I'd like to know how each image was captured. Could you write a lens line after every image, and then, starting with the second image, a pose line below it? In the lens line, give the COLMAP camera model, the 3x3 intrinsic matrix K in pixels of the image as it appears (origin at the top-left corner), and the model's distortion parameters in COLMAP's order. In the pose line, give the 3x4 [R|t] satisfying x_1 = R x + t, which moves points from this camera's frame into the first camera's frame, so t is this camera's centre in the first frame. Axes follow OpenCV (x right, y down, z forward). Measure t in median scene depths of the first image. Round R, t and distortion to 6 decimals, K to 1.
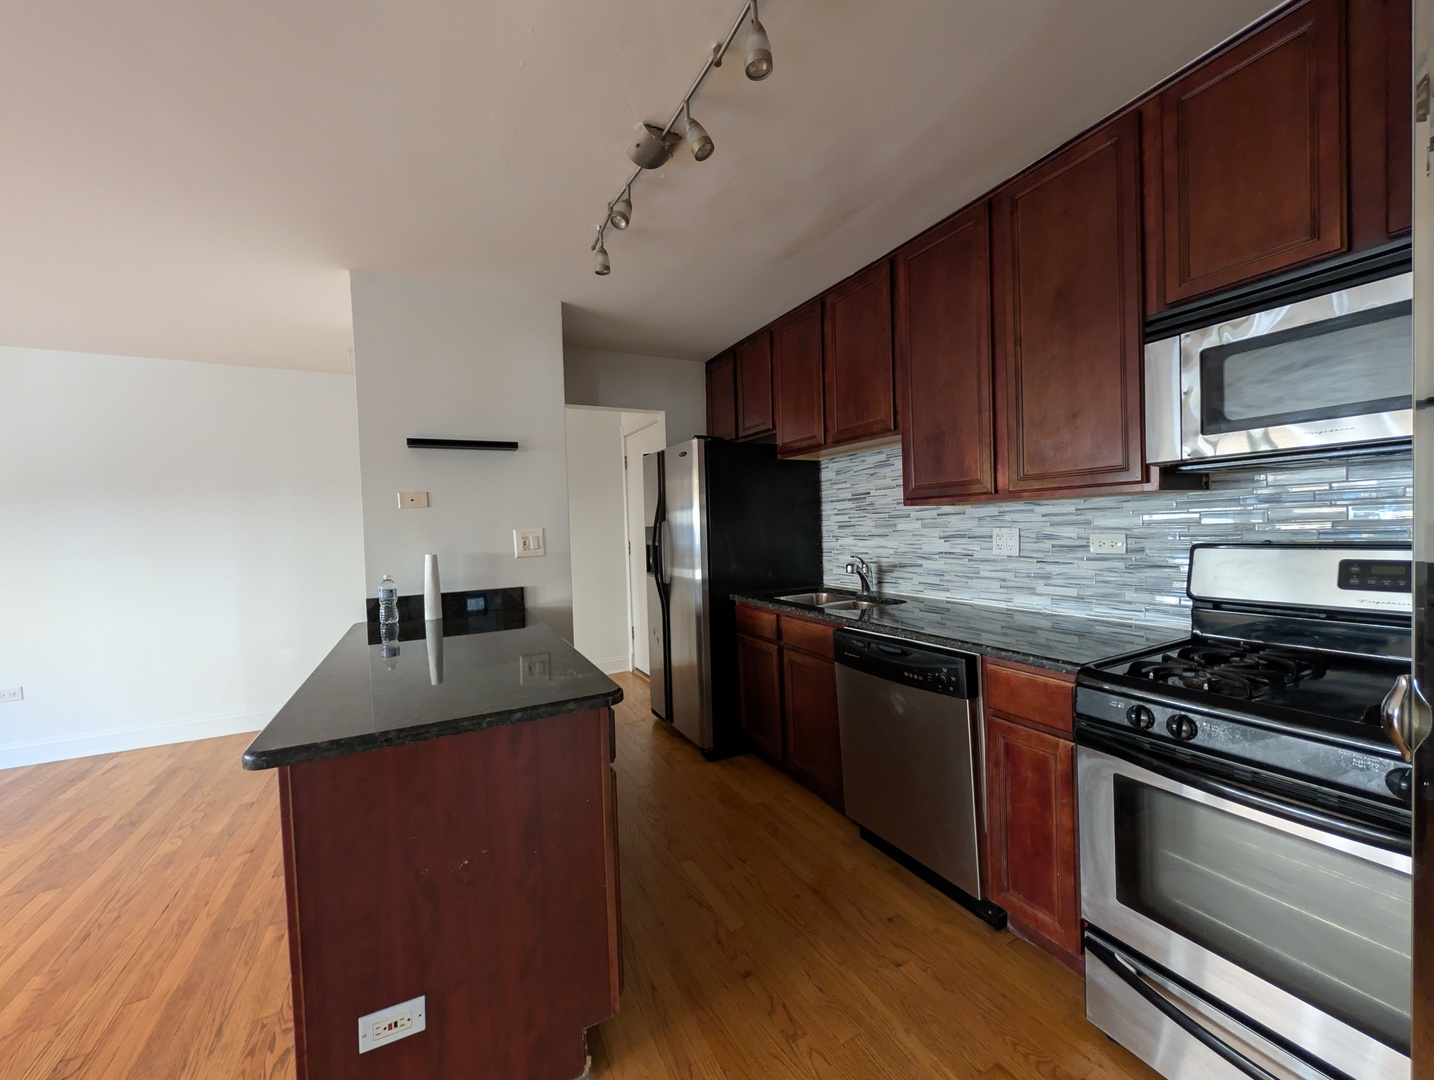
lens RADIAL K [[549.6, 0, 707.7], [0, 549.6, 541.2], [0, 0, 1]] dist [-0.000341, 0.000231]
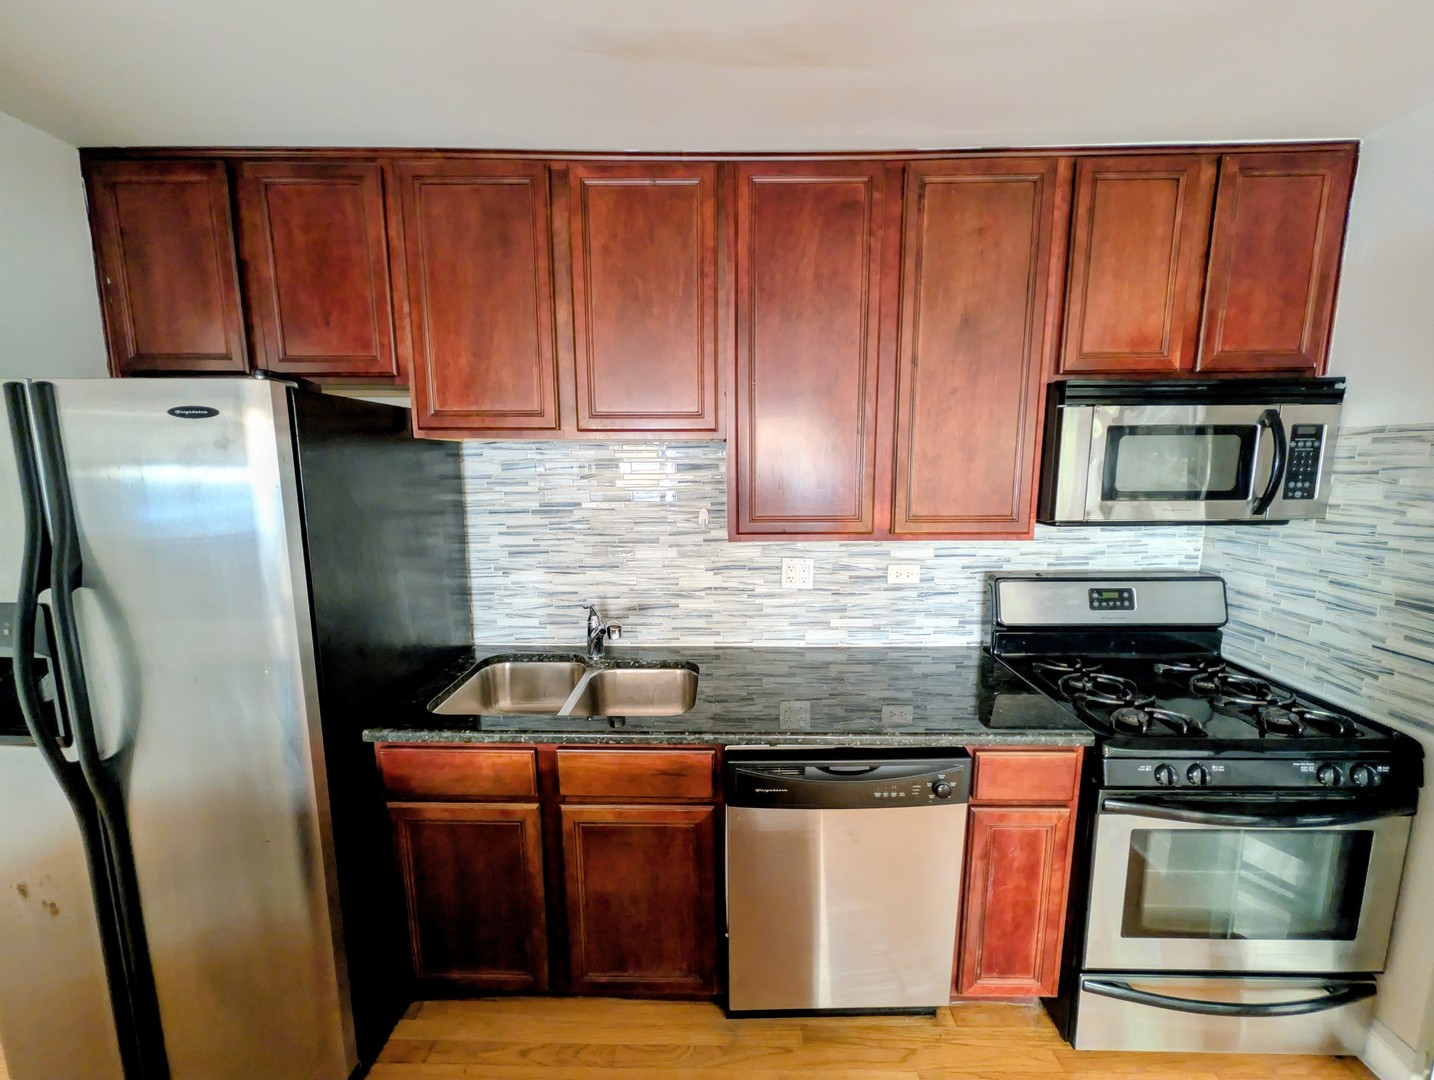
lens RADIAL K [[549.6, 0, 715.9], [0, 549.6, 540.0], [0, 0, 1]] dist [-0.000341, 0.000231]
pose [[0.456043, -0.097119, 0.884643, -0.280849], [0.013256, 0.994659, 0.102363, -0.138788], [-0.889859, -0.034955, 0.454895, 0.687318]]
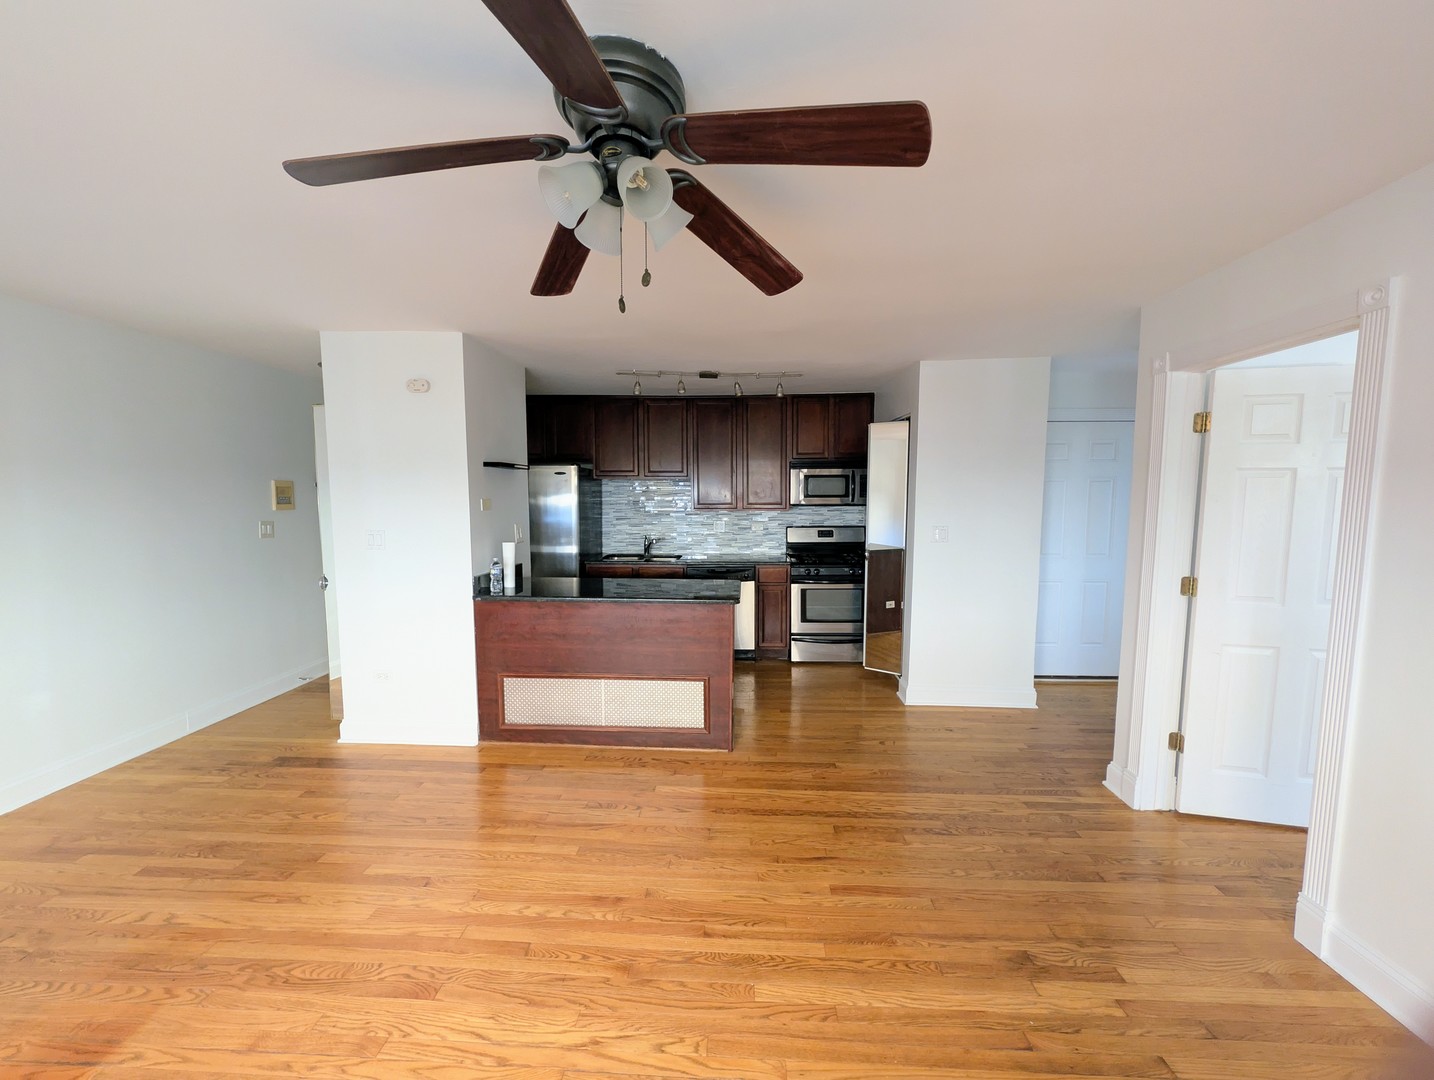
lens RADIAL K [[549.6, 0, 709.4], [0, 549.6, 532.0], [0, 0, 1]] dist [-0.000341, 0.000231]
pose [[0.500840, -0.021206, 0.865280, -1.532449], [0.008191, 0.999771, 0.019761, -0.022822], [-0.865501, -0.002809, 0.500899, -0.180371]]
